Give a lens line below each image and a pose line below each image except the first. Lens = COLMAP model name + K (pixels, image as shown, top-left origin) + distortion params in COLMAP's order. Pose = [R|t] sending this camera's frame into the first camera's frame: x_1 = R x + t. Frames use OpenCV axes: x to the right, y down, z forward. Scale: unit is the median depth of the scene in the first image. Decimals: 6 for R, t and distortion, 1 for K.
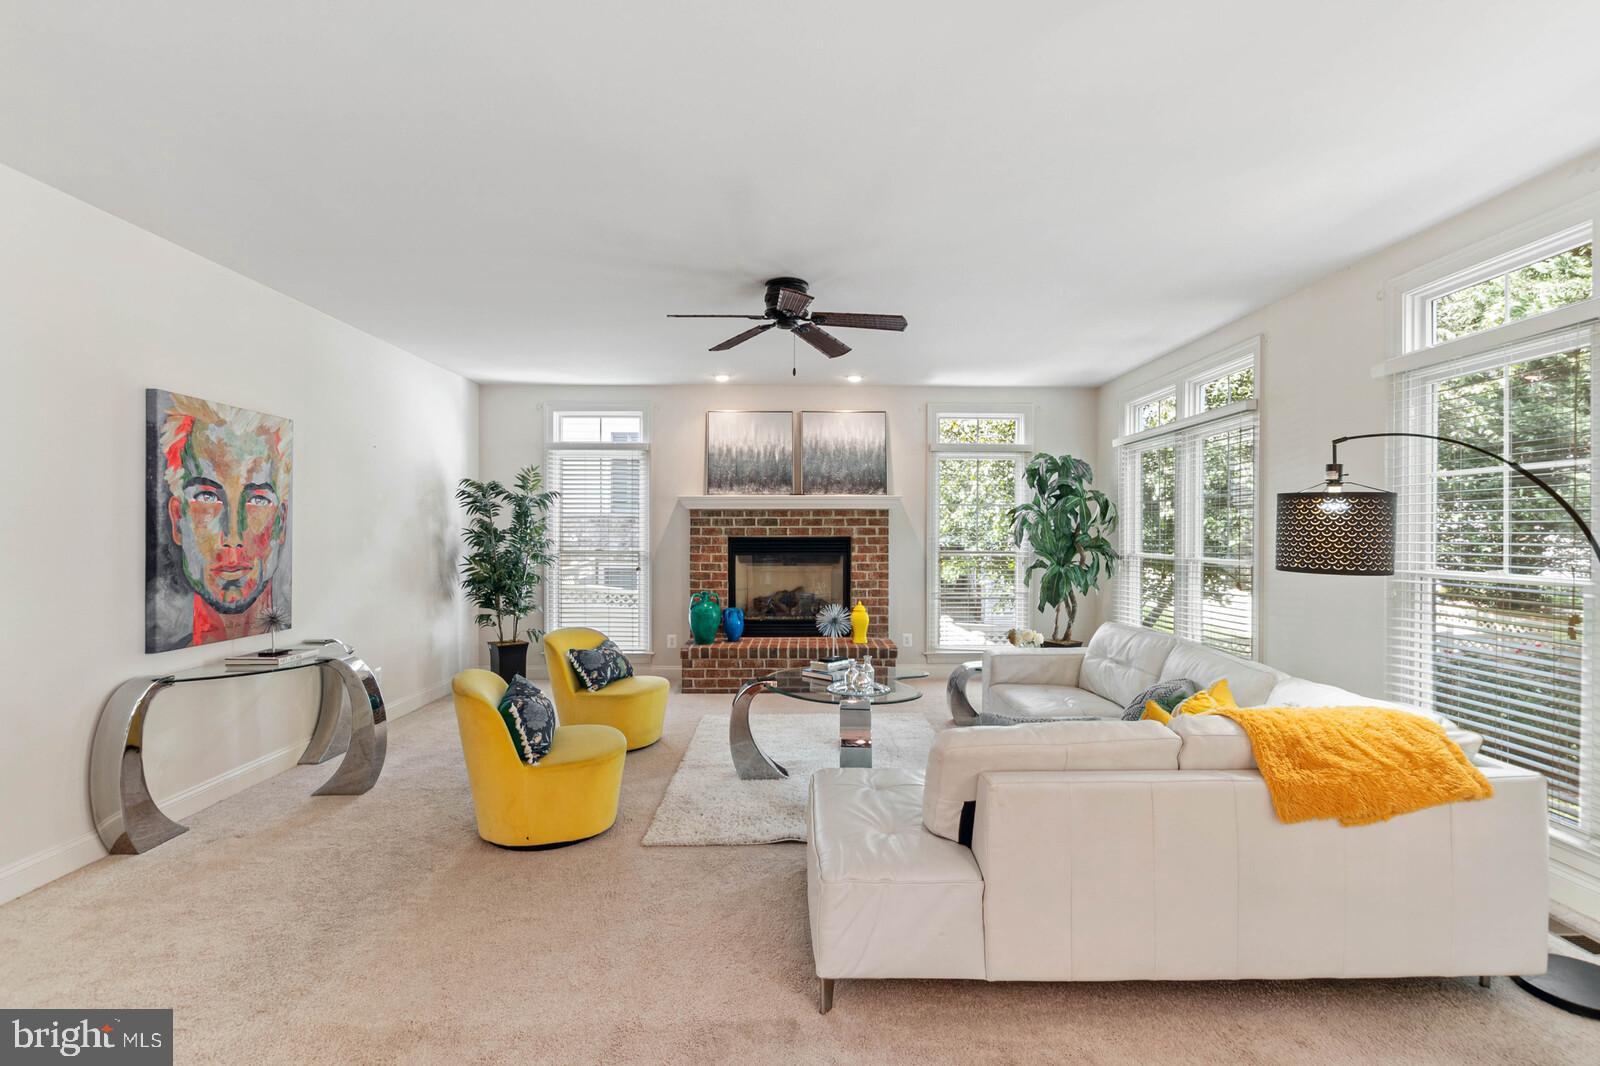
lens RADIAL K [[723.9, 0, 813.3], [0, 723.9, 534.6], [0, 0, 1]] dist [-0.017042, -0.000336]
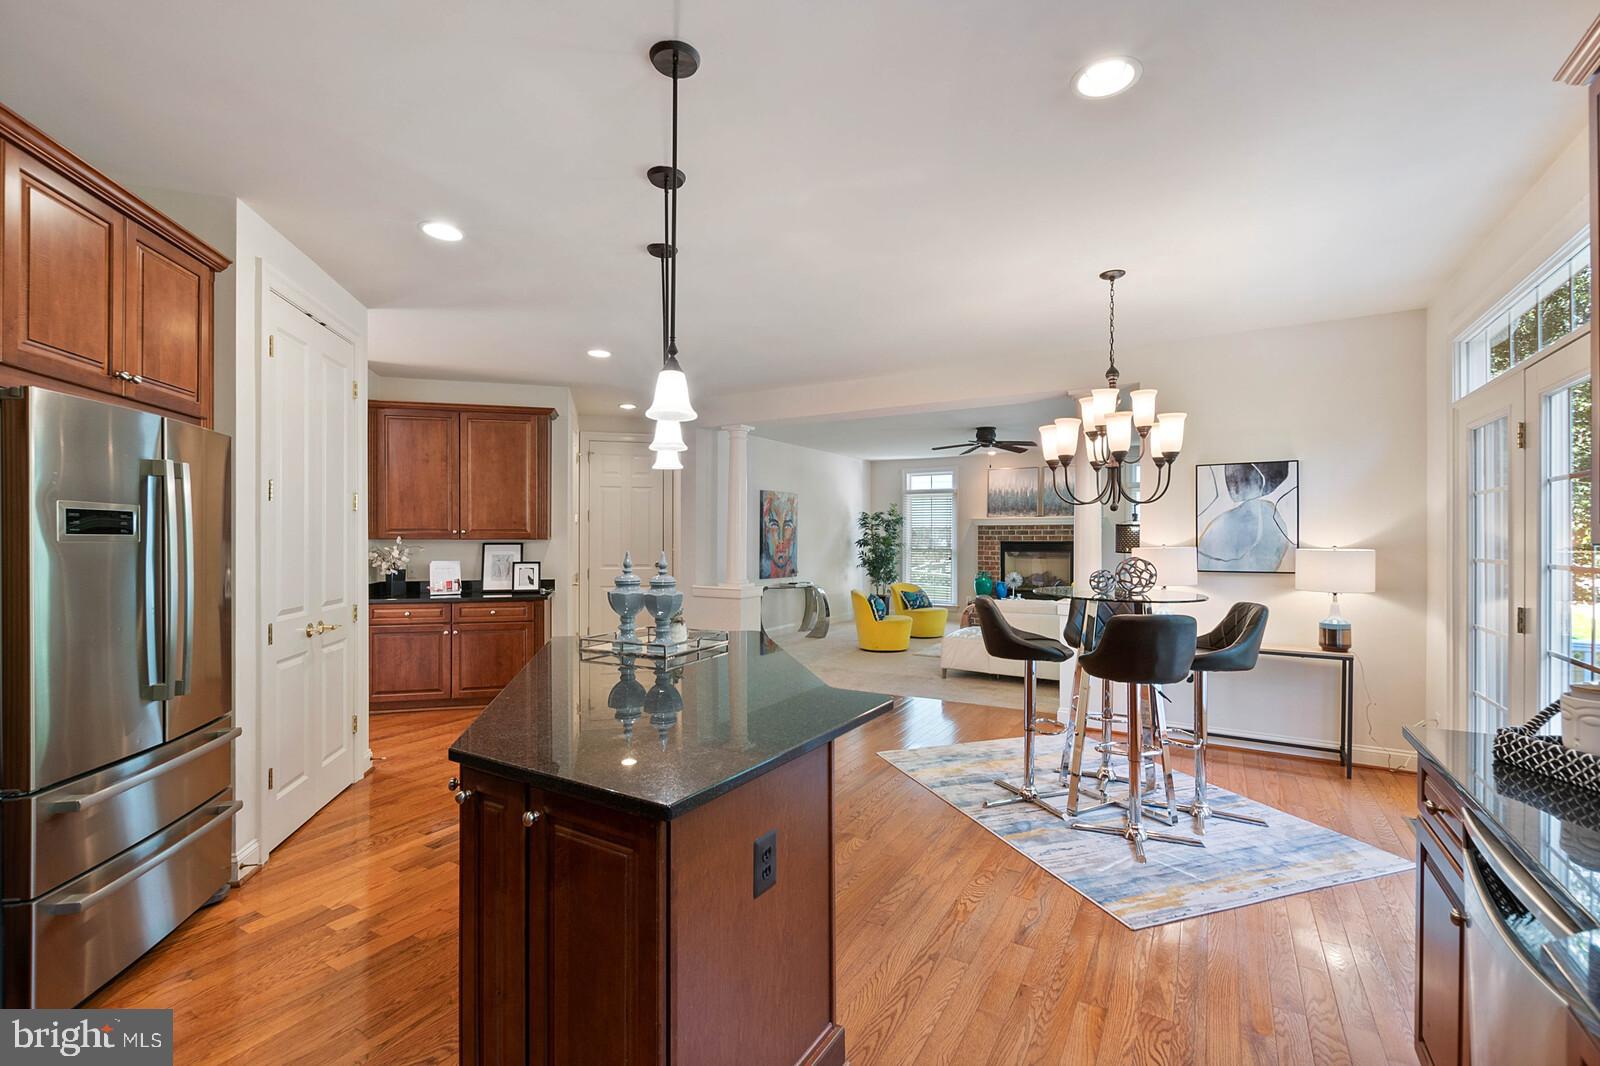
lens RADIAL K [[711.6, 0, 799.9], [0, 711.6, 538.7], [0, 0, 1]] dist [0.004548, -0.002653]
pose [[0.843125, -0.000140, -0.537717, 0.401196], [-0.002045, 0.999992, -0.003467, 0.004245], [0.537713, 0.004023, 0.843118, -0.707811]]
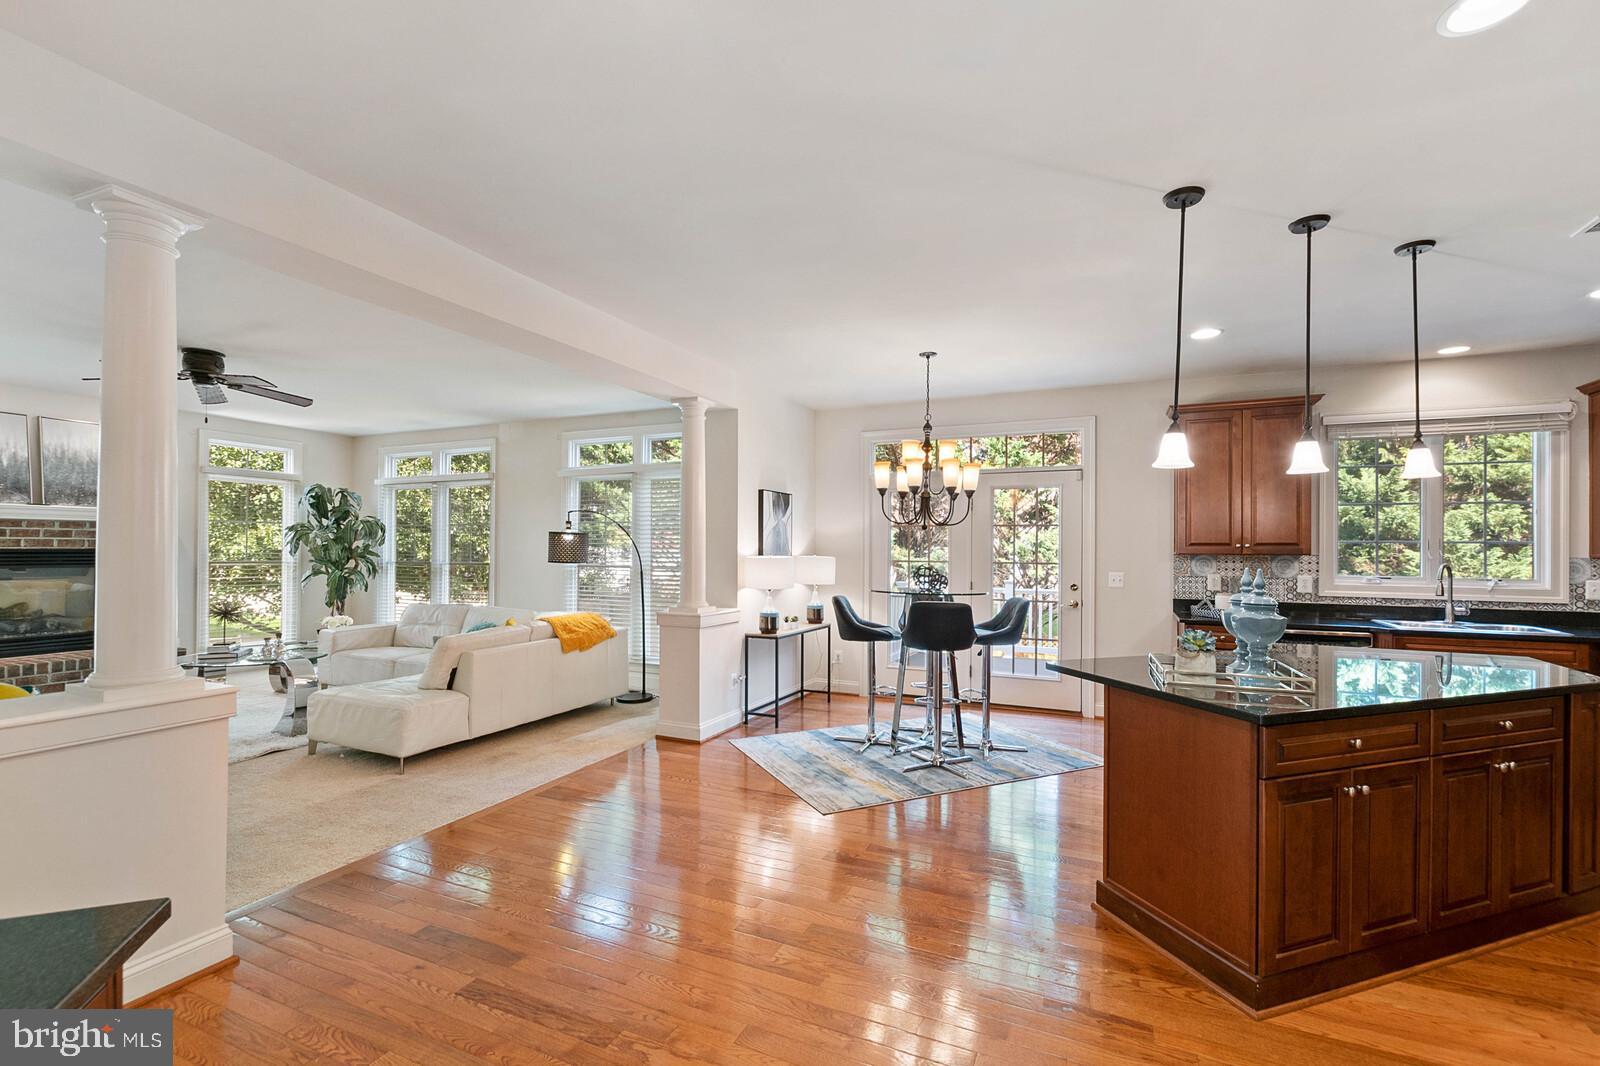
lens RADIAL K [[711.6, 0, 804.0], [0, 711.6, 550.0], [0, 0, 1]] dist [0.004548, -0.002653]
pose [[0.421310, 0.001655, 0.906915, -0.446161], [-0.003785, 0.999993, -0.000066, 0.001083], [-0.906909, -0.003405, 0.421313, -0.304514]]
